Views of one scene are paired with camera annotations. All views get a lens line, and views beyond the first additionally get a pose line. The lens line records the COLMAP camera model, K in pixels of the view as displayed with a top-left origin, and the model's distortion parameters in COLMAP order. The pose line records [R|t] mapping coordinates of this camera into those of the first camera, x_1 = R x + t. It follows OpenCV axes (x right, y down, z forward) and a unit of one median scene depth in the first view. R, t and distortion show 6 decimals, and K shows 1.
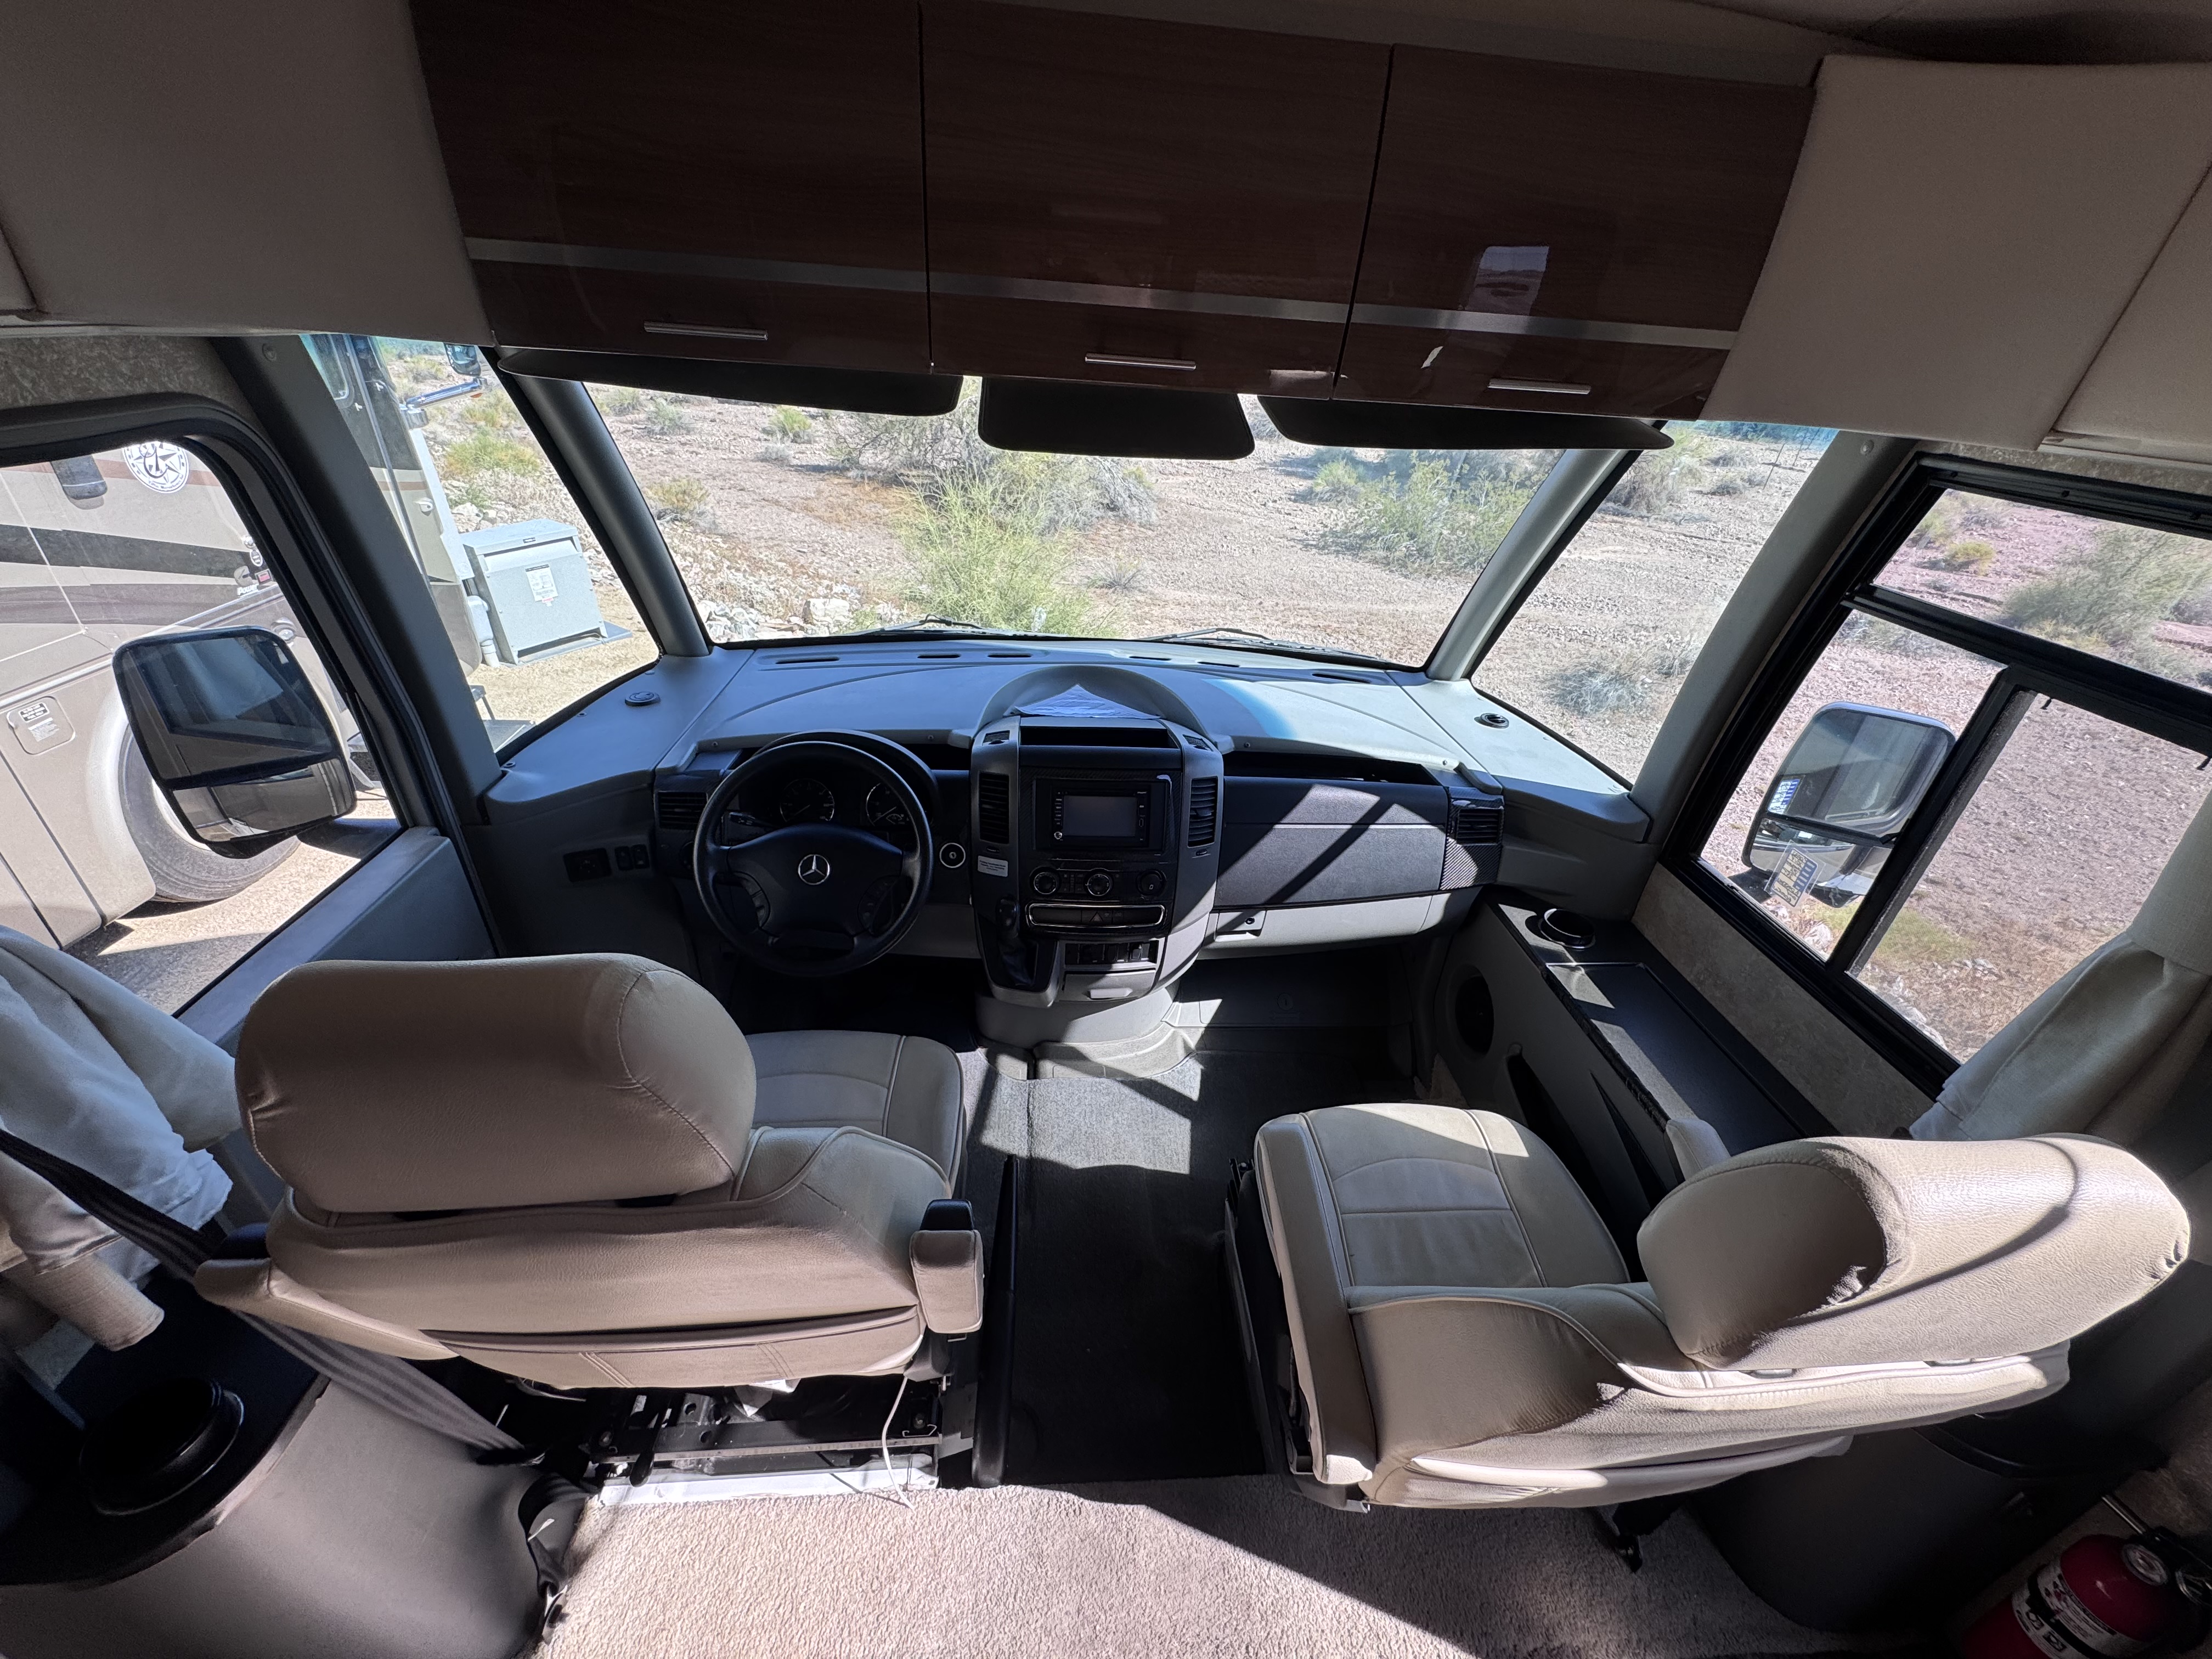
lens RADIAL K [[881.8, 0, 1107.0], [0, 881.8, 838.2], [0, 0, 1]] dist [-0.000518, 0.000115]
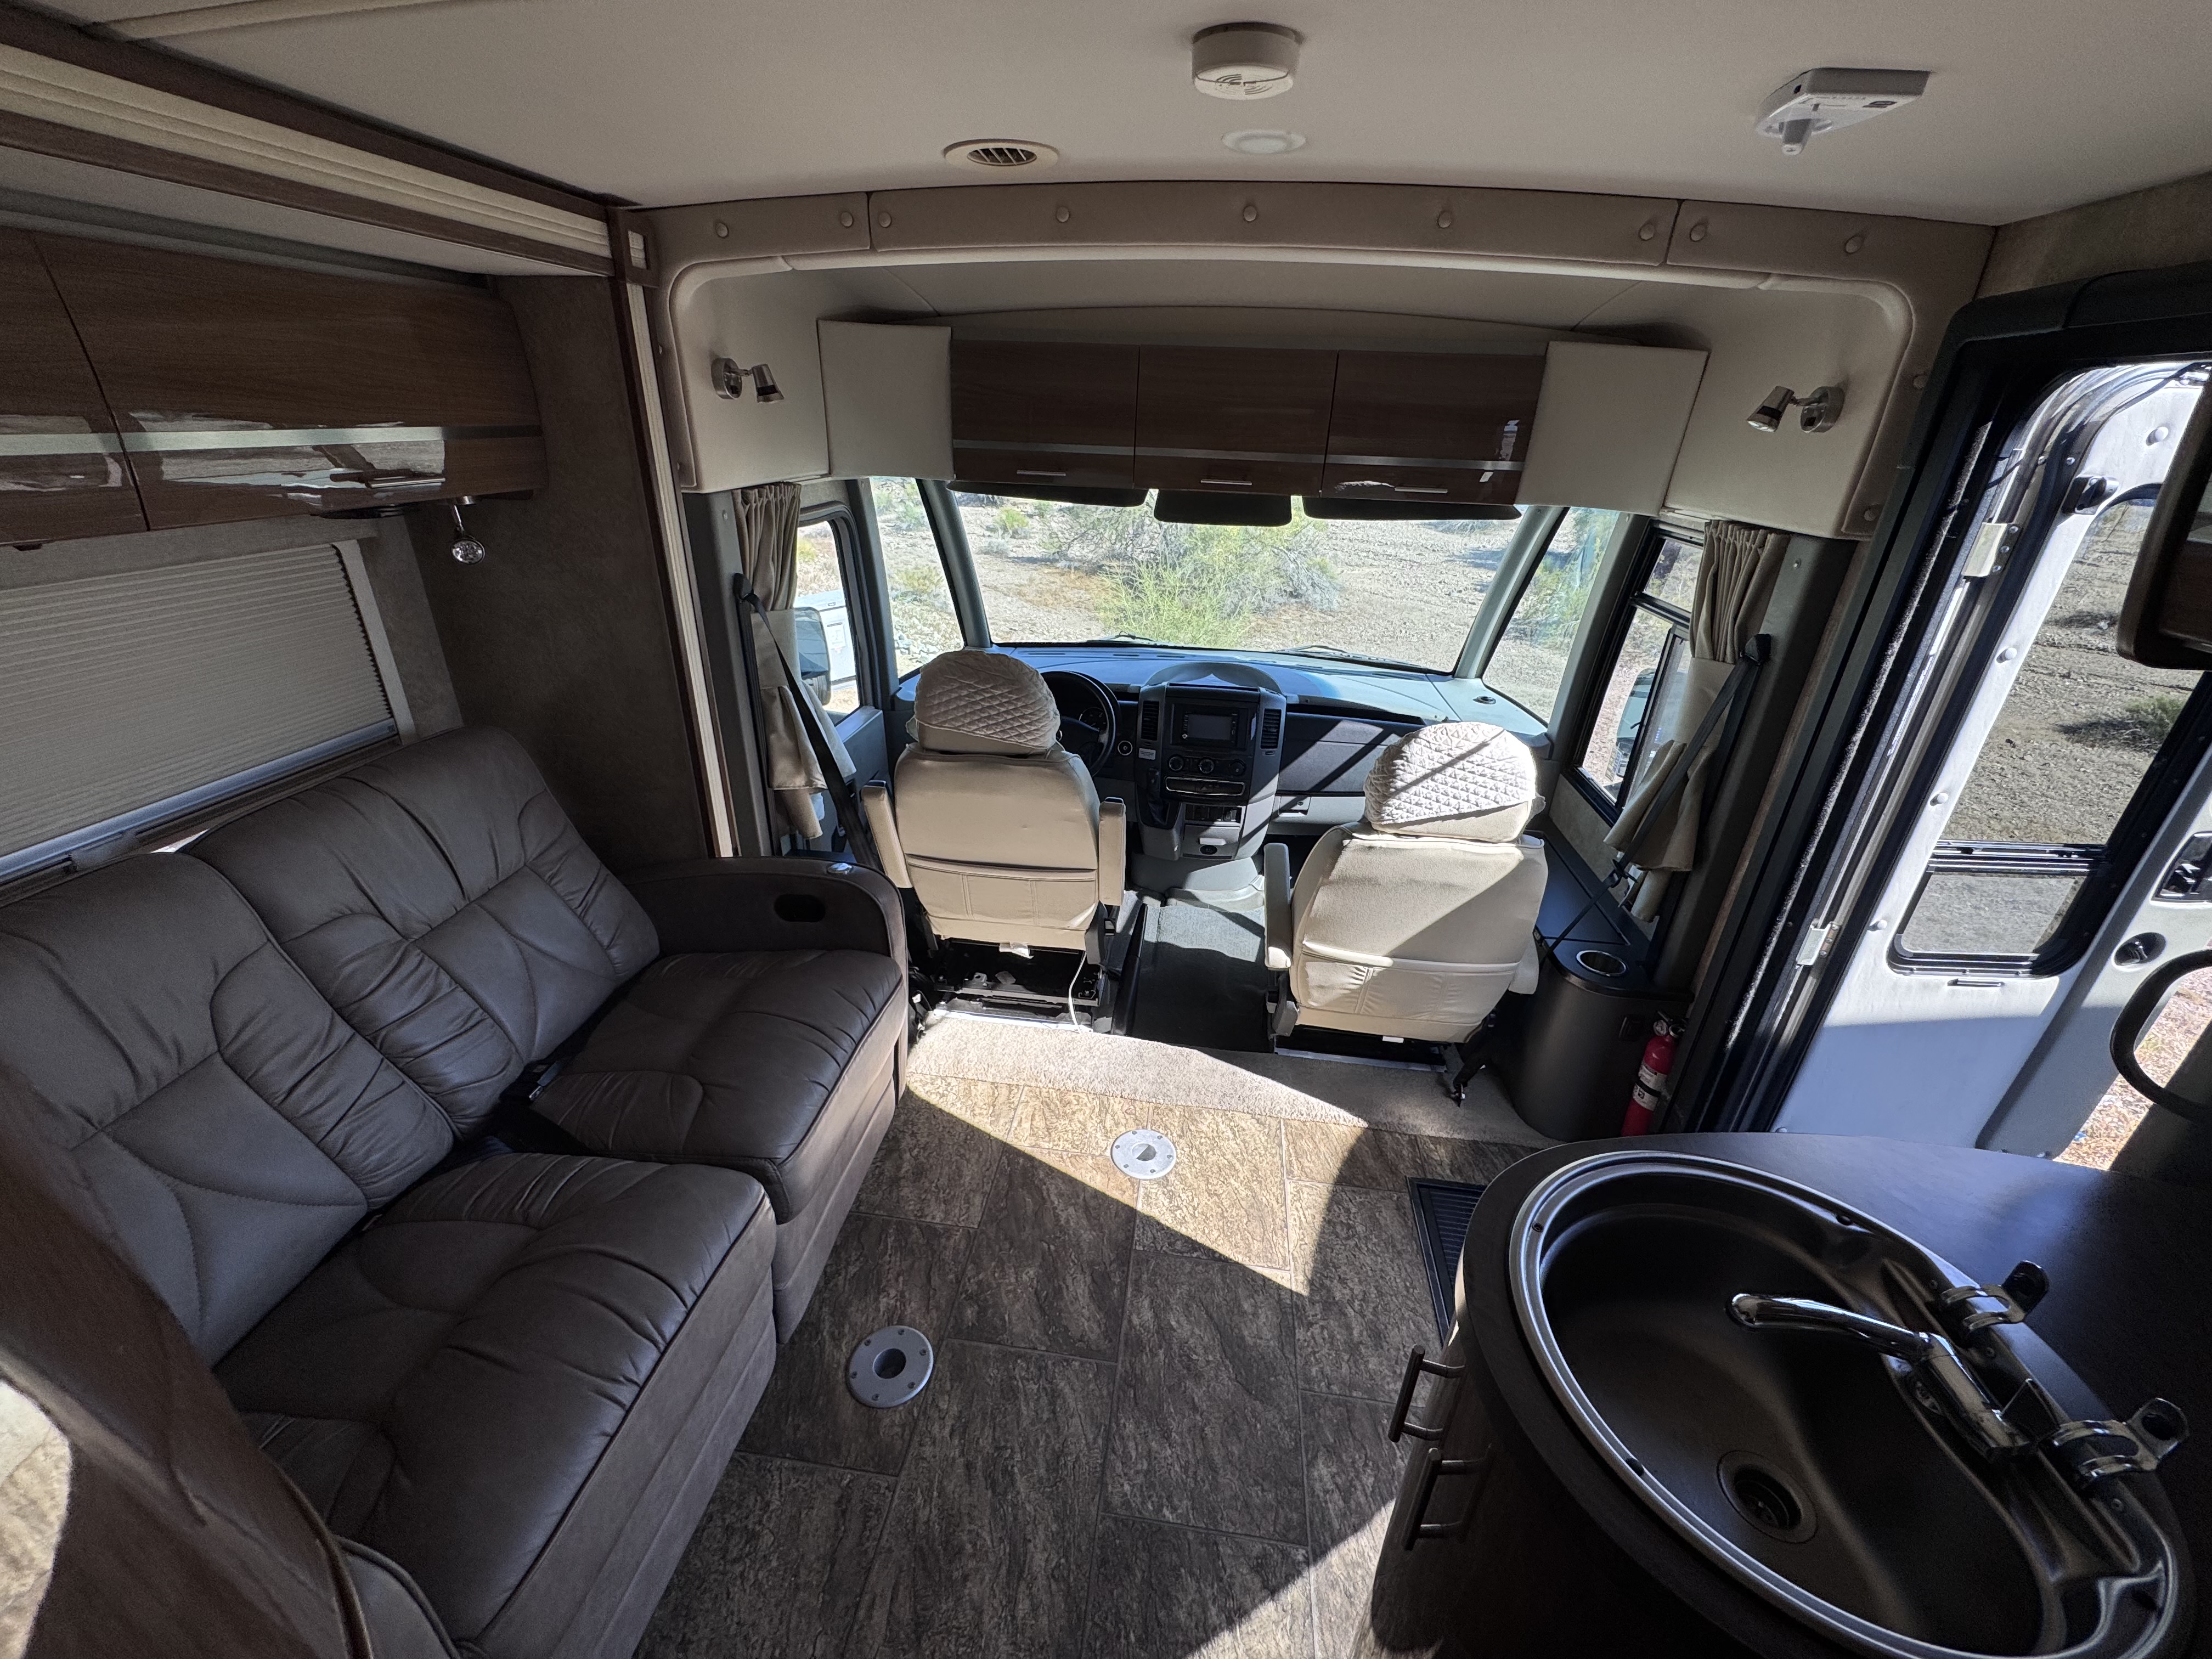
lens RADIAL K [[881.8, 0, 1107.0], [0, 881.8, 838.2], [0, 0, 1]] dist [-0.000518, 0.000115]
pose [[0.978547, 0.062548, -0.196299, 0.134559], [-0.080750, 0.993006, -0.086126, 0.324455], [0.189539, 0.100130, 0.976754, -0.651396]]
